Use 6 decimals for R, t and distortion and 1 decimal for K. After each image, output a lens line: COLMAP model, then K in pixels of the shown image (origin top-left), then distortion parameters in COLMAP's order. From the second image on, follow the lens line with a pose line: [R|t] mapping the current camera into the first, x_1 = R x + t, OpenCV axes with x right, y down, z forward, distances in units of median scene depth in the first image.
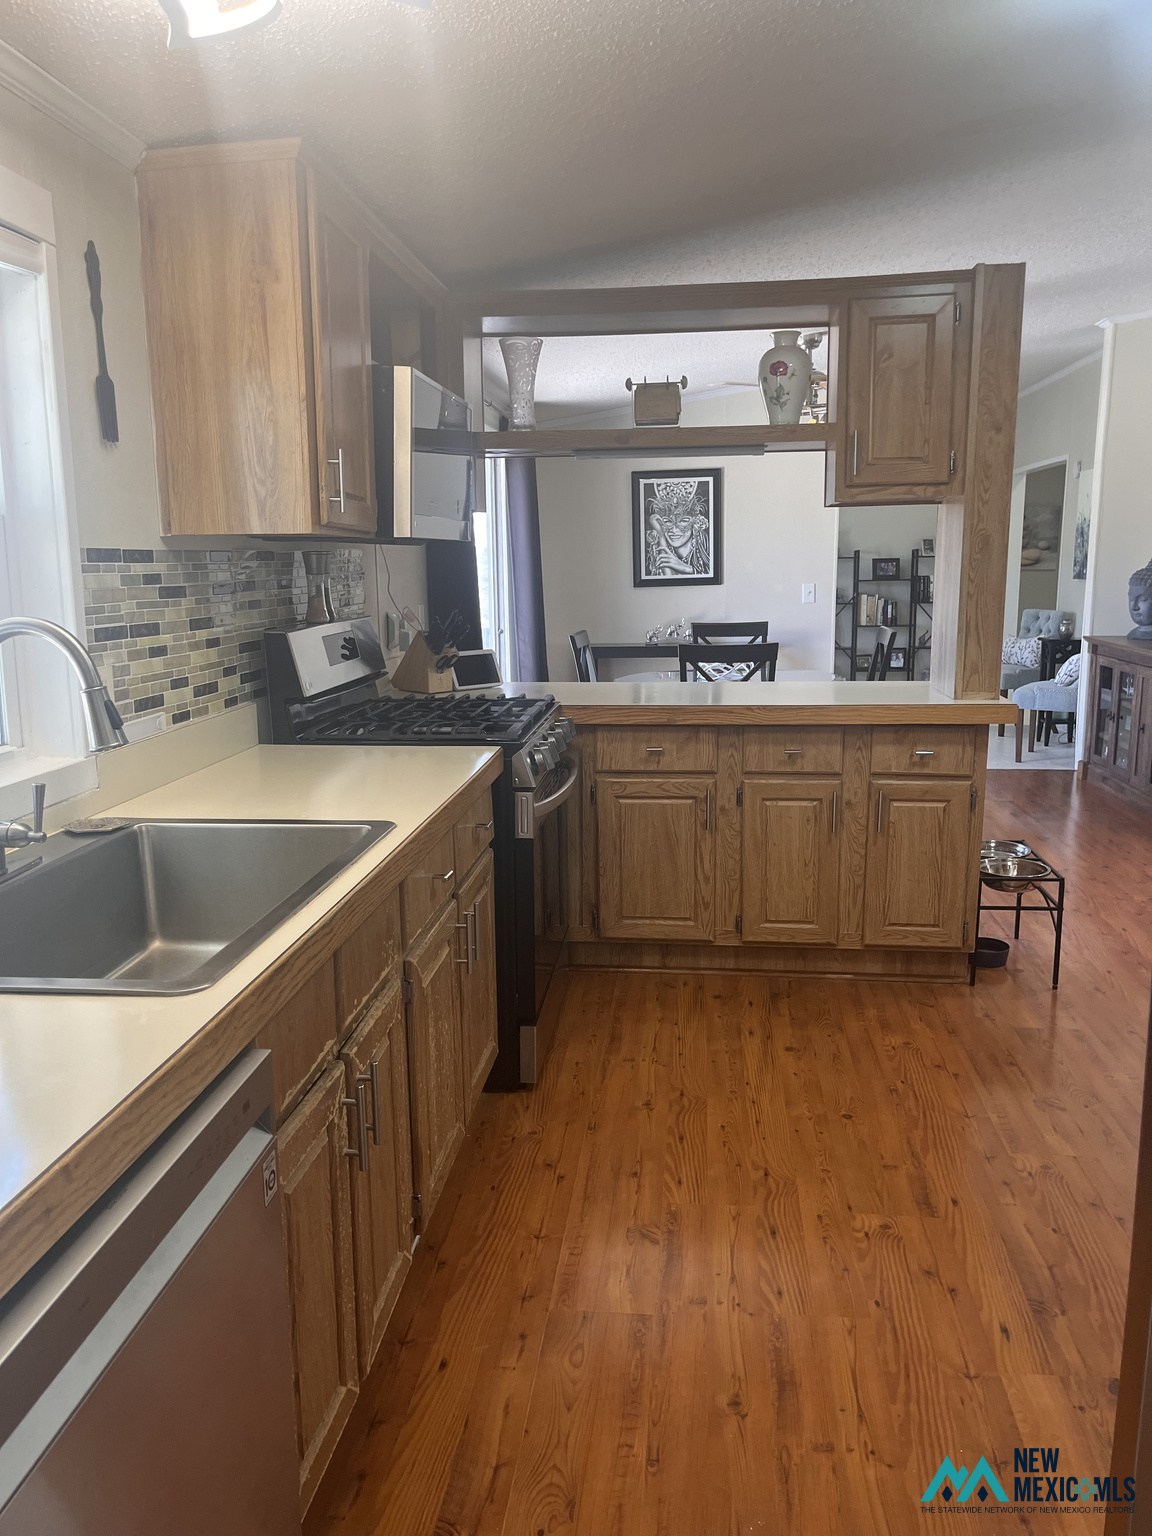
lens RADIAL K [[1169.5, 0, 576.0], [0, 1169.5, 768.0], [0, 0, 1]] dist [0.056230, -0.078129]
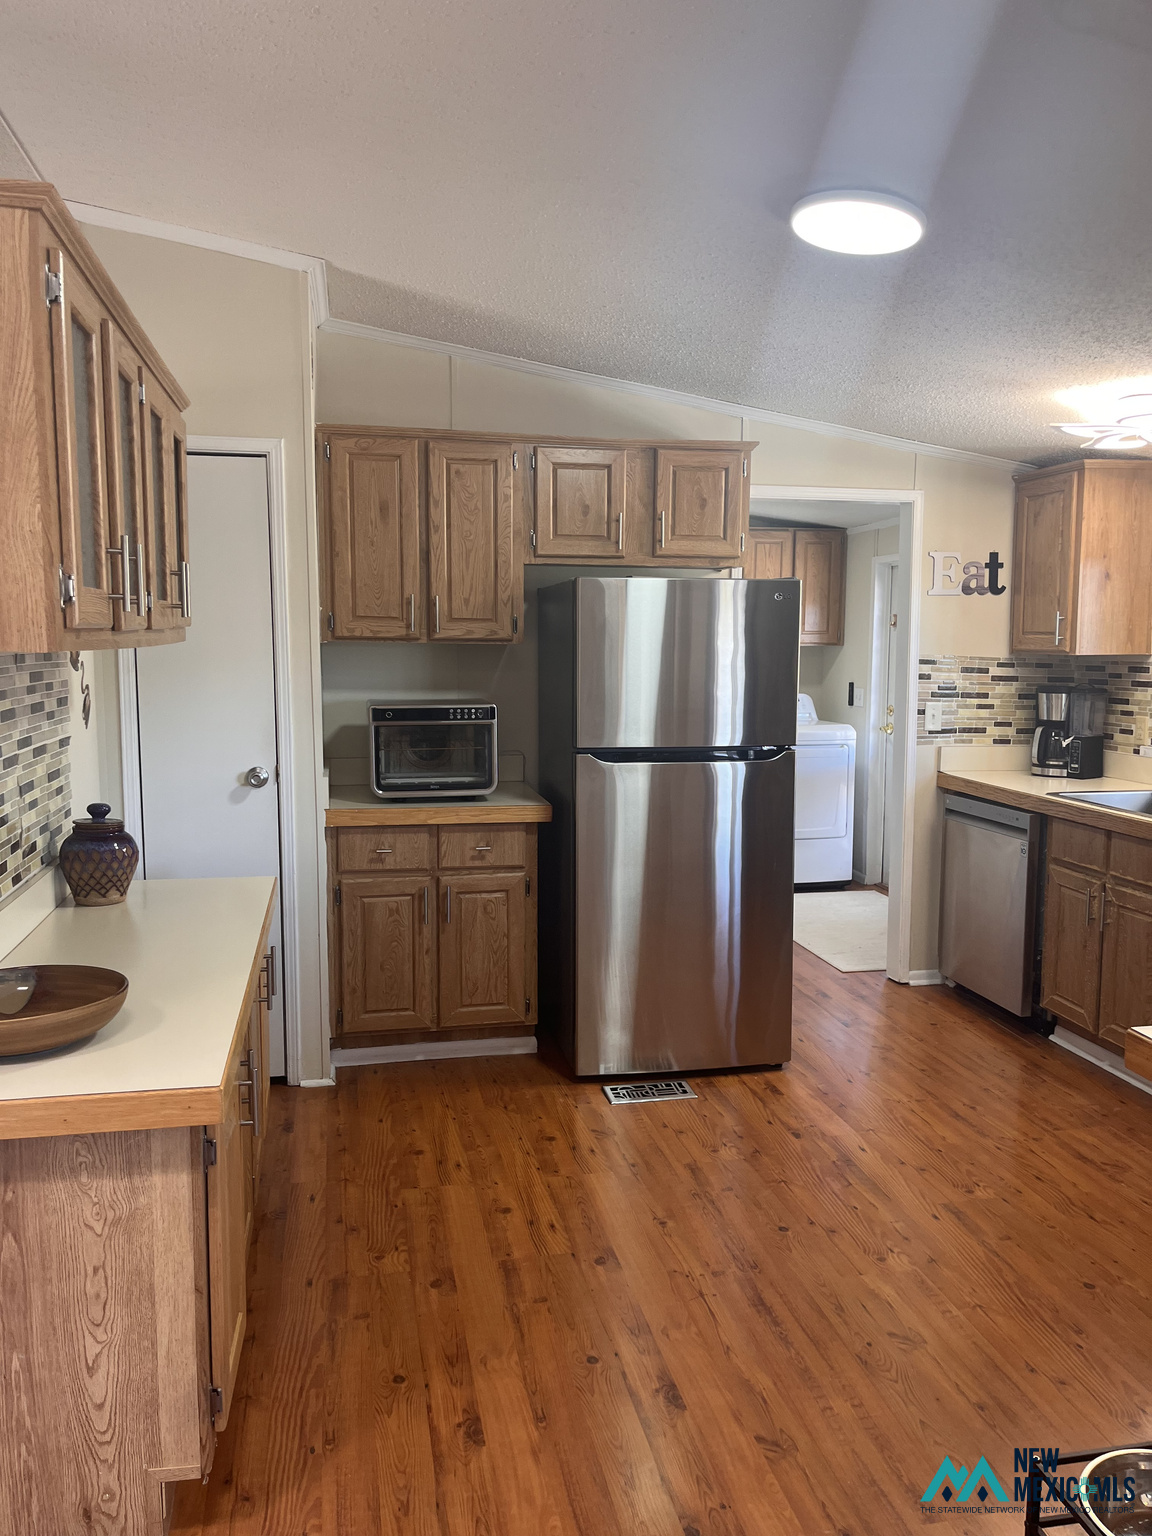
lens RADIAL K [[1169.5, 0, 576.0], [0, 1169.5, 768.0], [0, 0, 1]] dist [0.056230, -0.078129]
pose [[-0.951505, 0.046821, -0.304048, 1.051511], [-0.041649, 0.959644, 0.278118, -0.406421], [0.304800, 0.277294, -0.911156, 1.924328]]
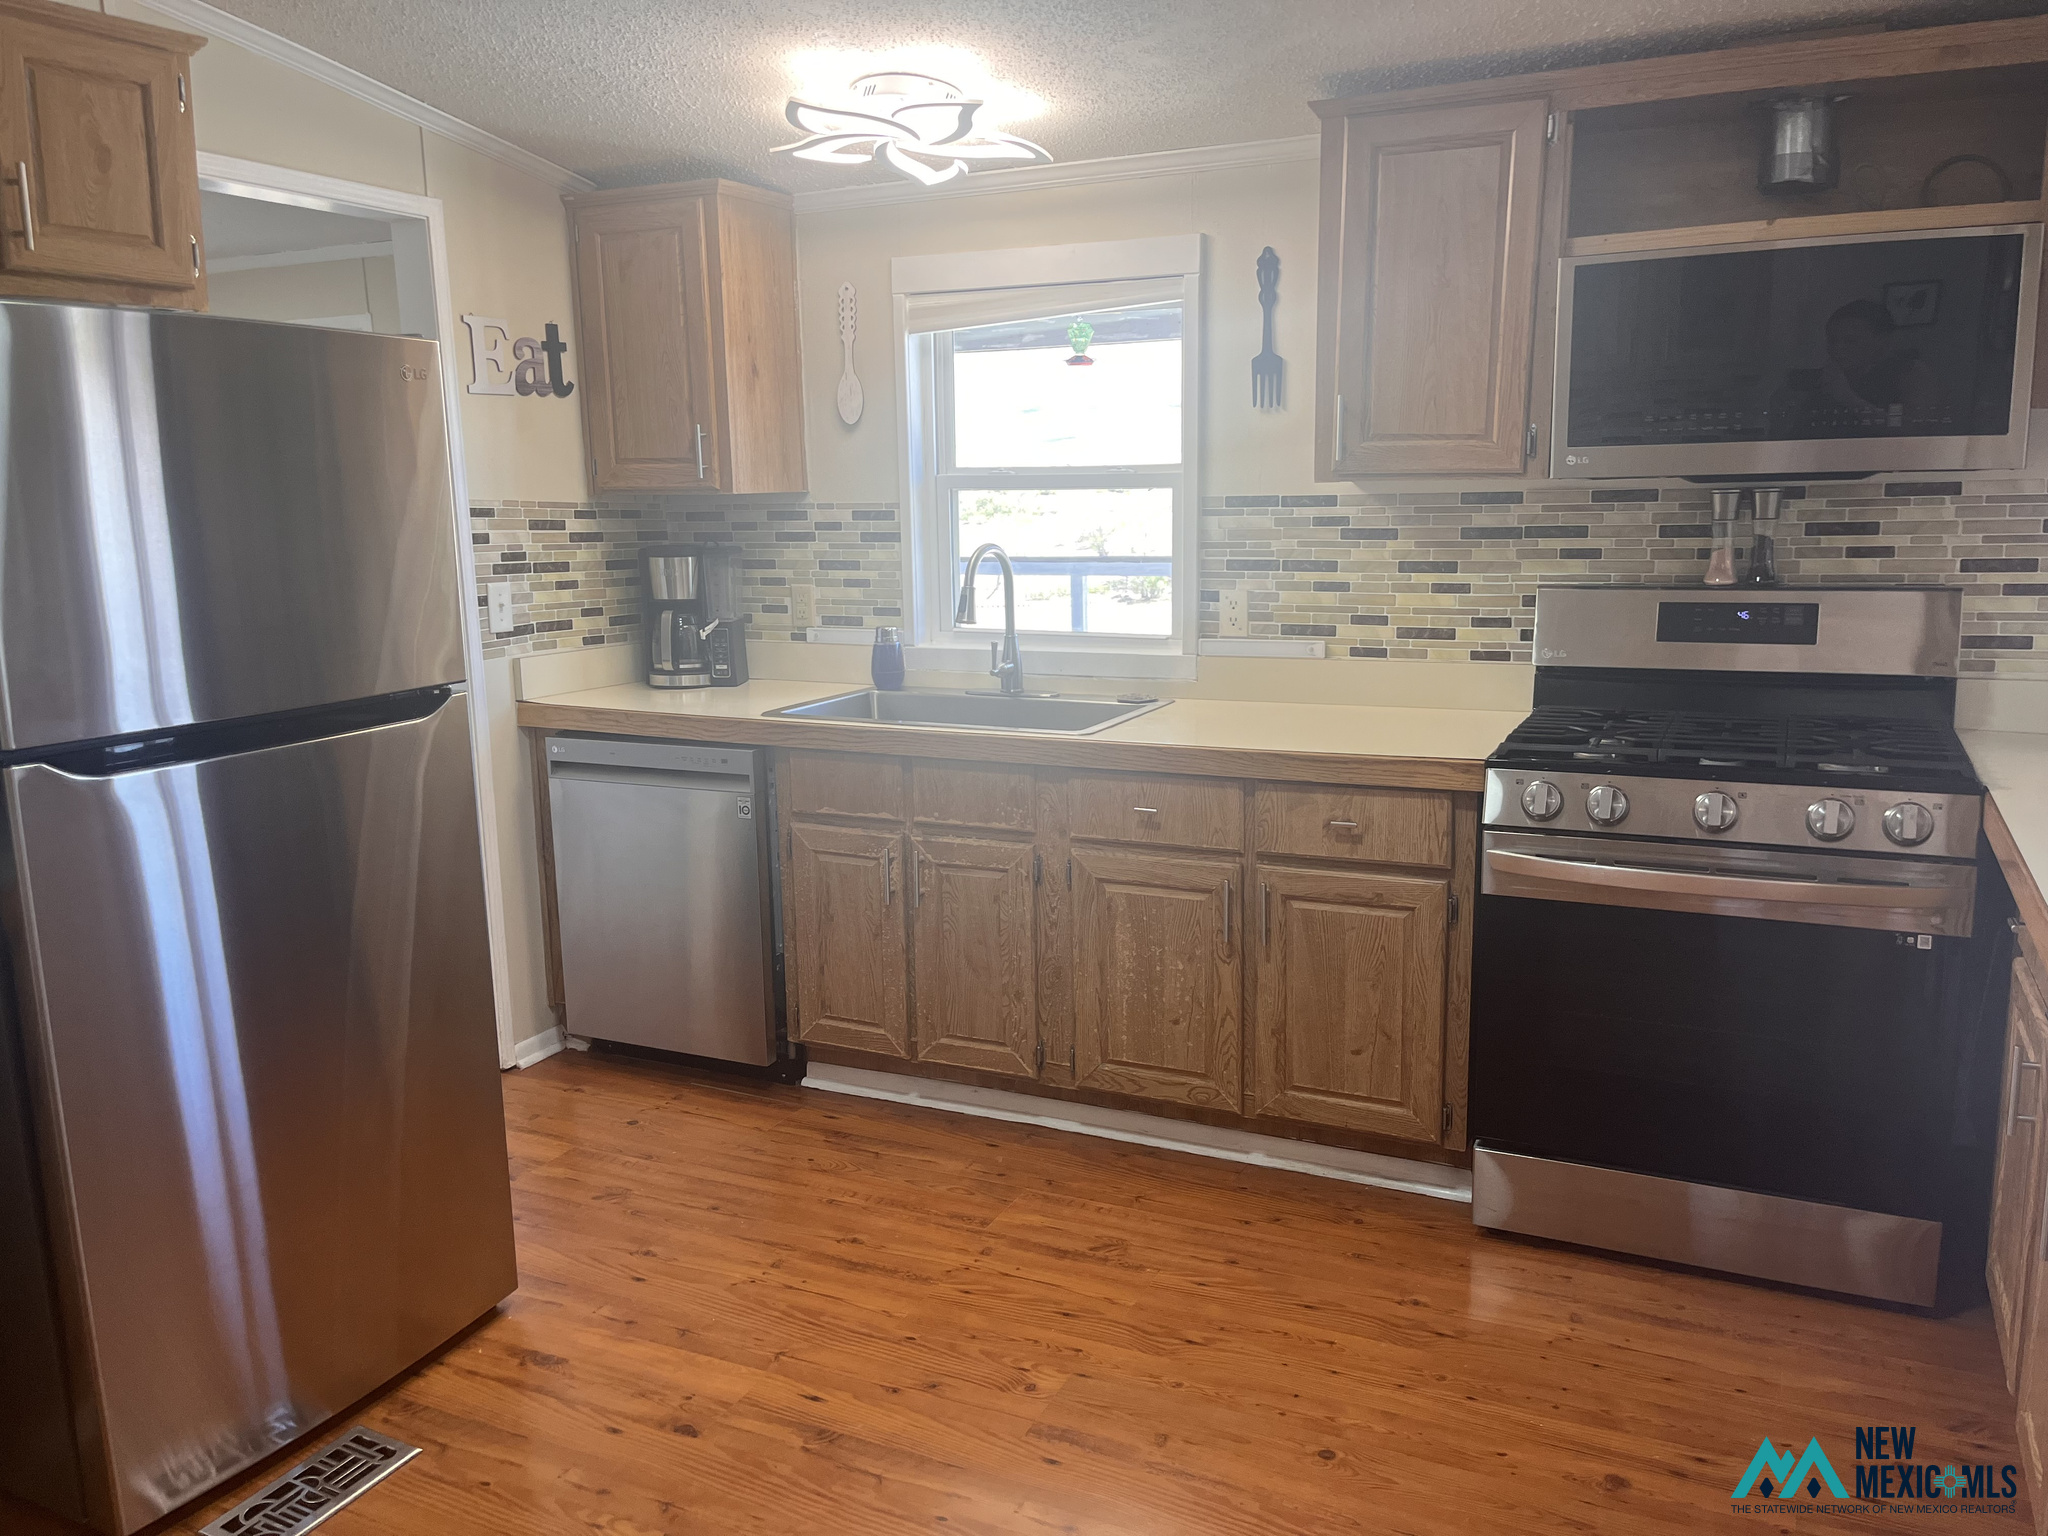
lens RADIAL K [[1559.4, 0, 1024.0], [0, 1559.4, 768.0], [0, 0, 1]] dist [0.056230, -0.078129]
pose [[-0.331775, 0.191265, -0.923766, 1.146910], [-0.144249, 0.957429, 0.250043, -0.264836], [0.932265, 0.216210, -0.290062, 1.206550]]
